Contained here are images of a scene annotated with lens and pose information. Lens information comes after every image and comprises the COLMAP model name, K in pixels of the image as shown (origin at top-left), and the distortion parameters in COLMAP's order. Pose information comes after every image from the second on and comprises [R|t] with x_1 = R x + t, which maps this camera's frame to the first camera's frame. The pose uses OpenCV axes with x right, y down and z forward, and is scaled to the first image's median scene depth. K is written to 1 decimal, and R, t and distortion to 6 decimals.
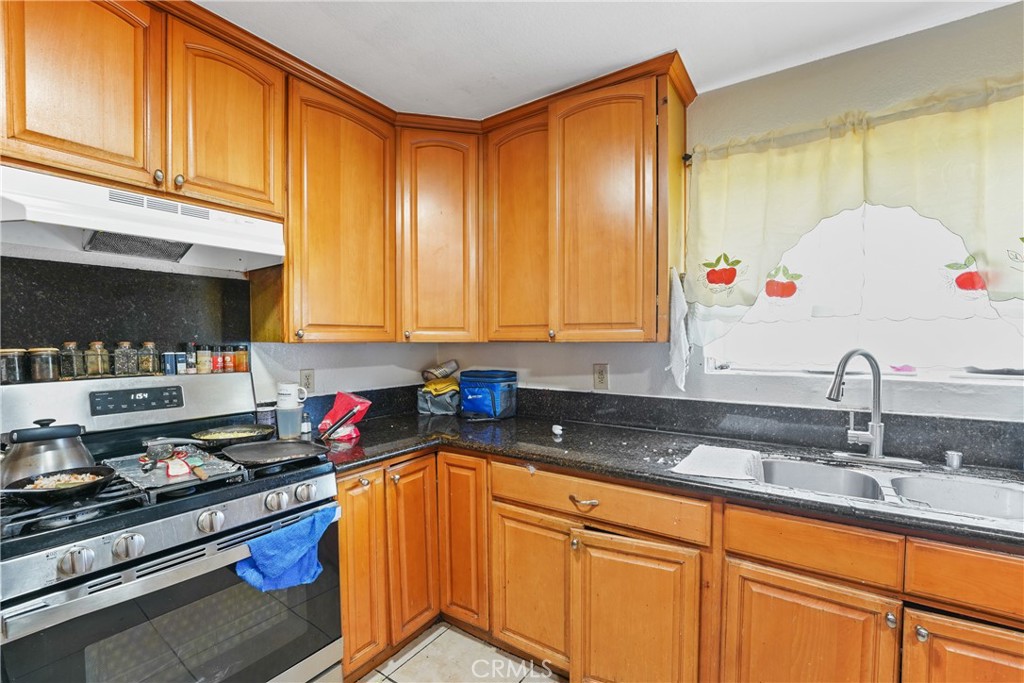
lens RADIAL K [[424.4, 0, 529.0], [0, 424.4, 349.7], [0, 0, 1]] dist [-0.026337, 0.001132]
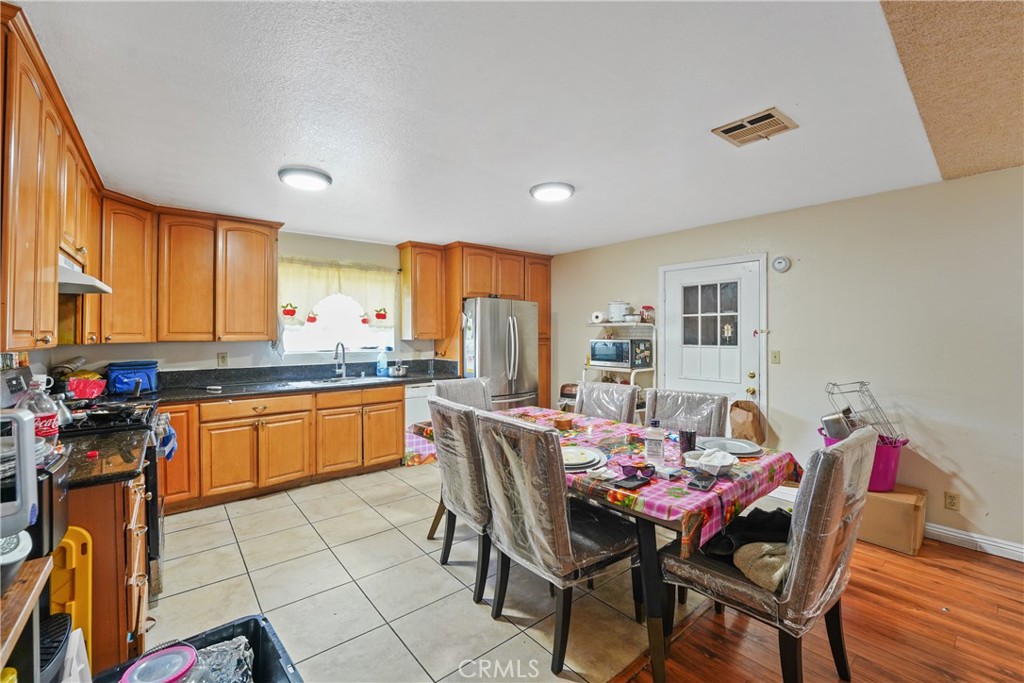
lens RADIAL K [[424.4, 0, 509.6], [0, 424.4, 332.1], [0, 0, 1]] dist [-0.026337, 0.001132]
pose [[0.295976, 0.005120, 0.955182, -1.517520], [0.023858, 0.999634, -0.012751, -0.004413], [-0.954897, 0.026563, 0.295745, -0.928257]]
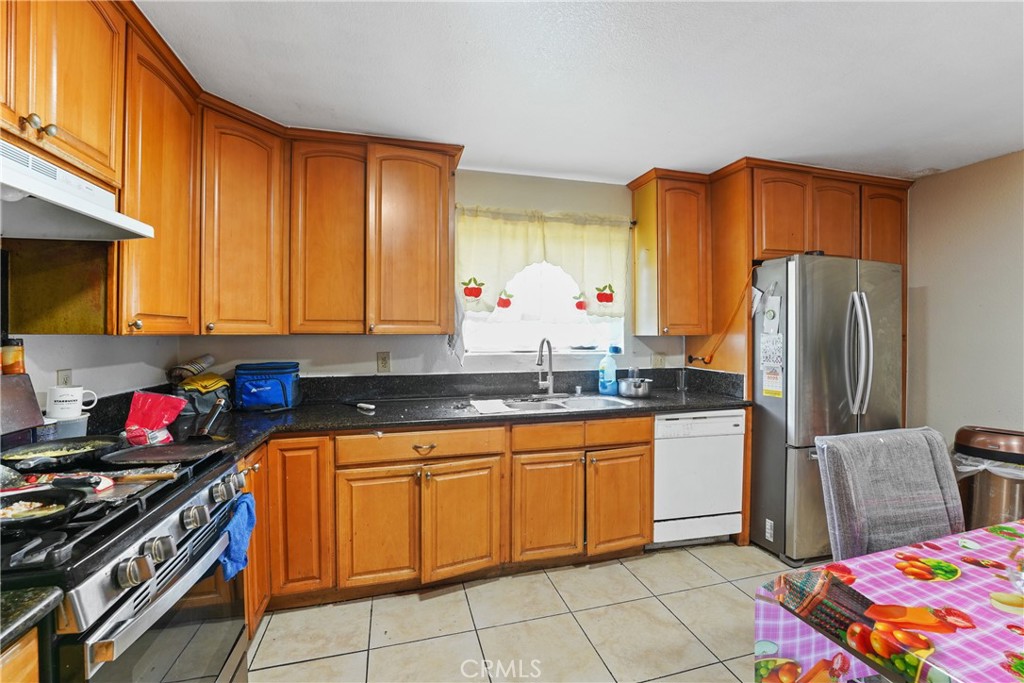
lens RADIAL K [[424.4, 0, 506.7], [0, 424.4, 334.3], [0, 0, 1]] dist [-0.026337, 0.001132]
pose [[0.665241, 0.000836, 0.746629, -0.658215], [0.015115, 0.999779, -0.014587, 0.006096], [-0.746476, 0.020990, 0.665081, -0.133860]]
